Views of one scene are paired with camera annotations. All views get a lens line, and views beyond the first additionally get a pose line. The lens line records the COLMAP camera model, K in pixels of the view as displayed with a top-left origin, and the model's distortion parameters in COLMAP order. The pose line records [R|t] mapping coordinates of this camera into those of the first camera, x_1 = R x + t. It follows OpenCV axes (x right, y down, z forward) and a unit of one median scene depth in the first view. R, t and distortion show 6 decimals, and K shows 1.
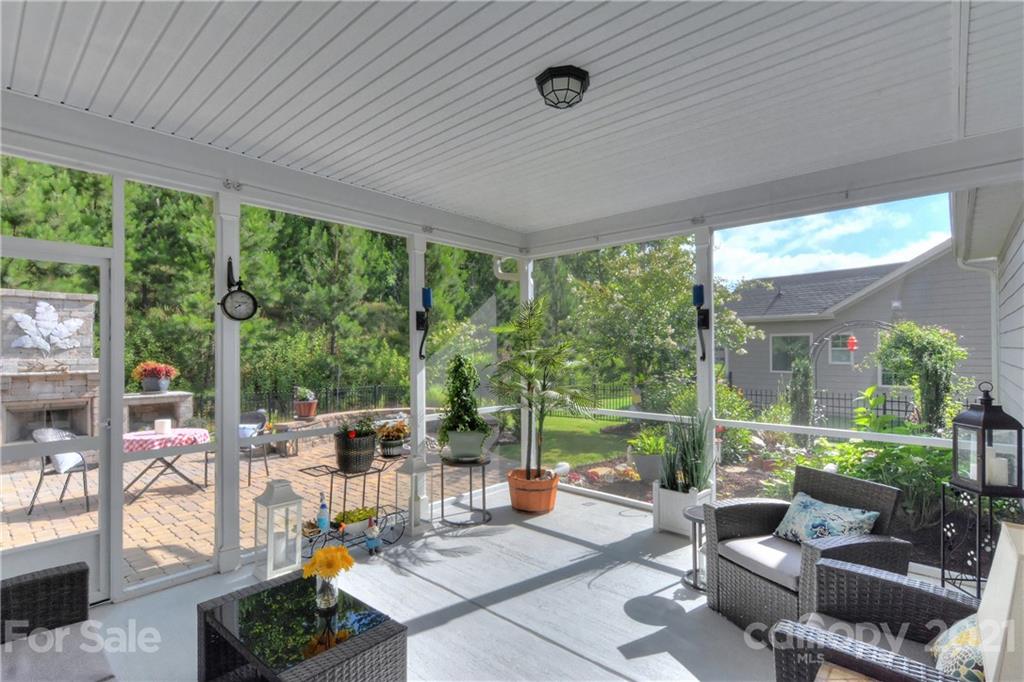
lens RADIAL K [[537.3, 0, 533.6], [0, 537.3, 344.4], [0, 0, 1]] dist [0.016975, -0.004522]
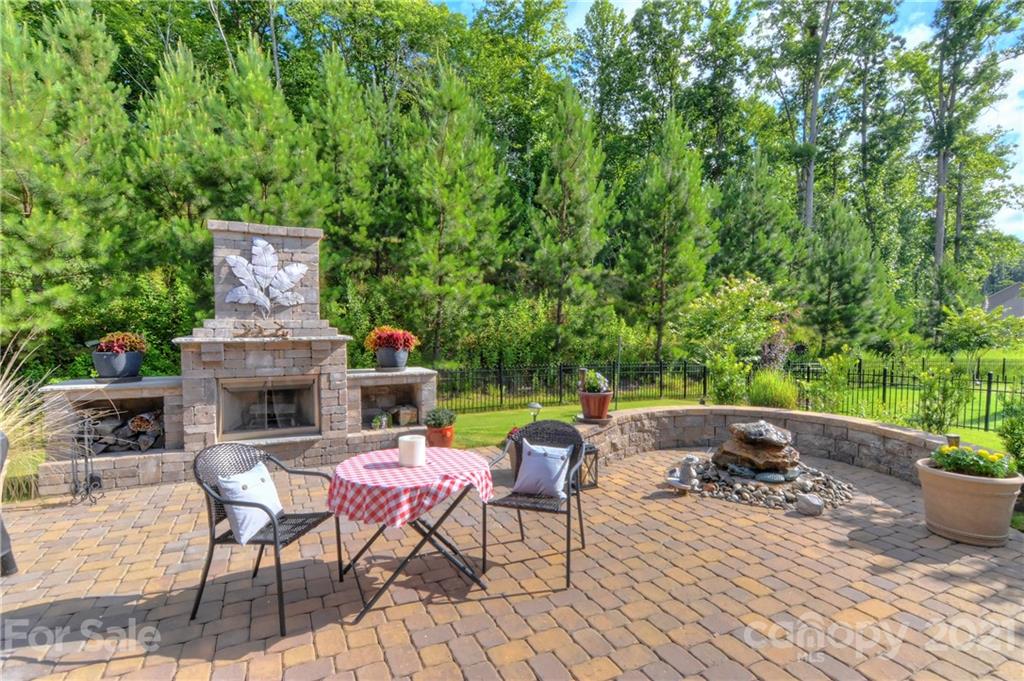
lens RADIAL K [[537.3, 0, 518.3], [0, 537.3, 336.5], [0, 0, 1]] dist [0.016975, -0.004522]
pose [[0.932875, 0.014856, -0.359895, -0.186789], [-0.002283, 0.999373, 0.035335, 0.013065], [0.360194, -0.032141, 0.932324, 0.258301]]
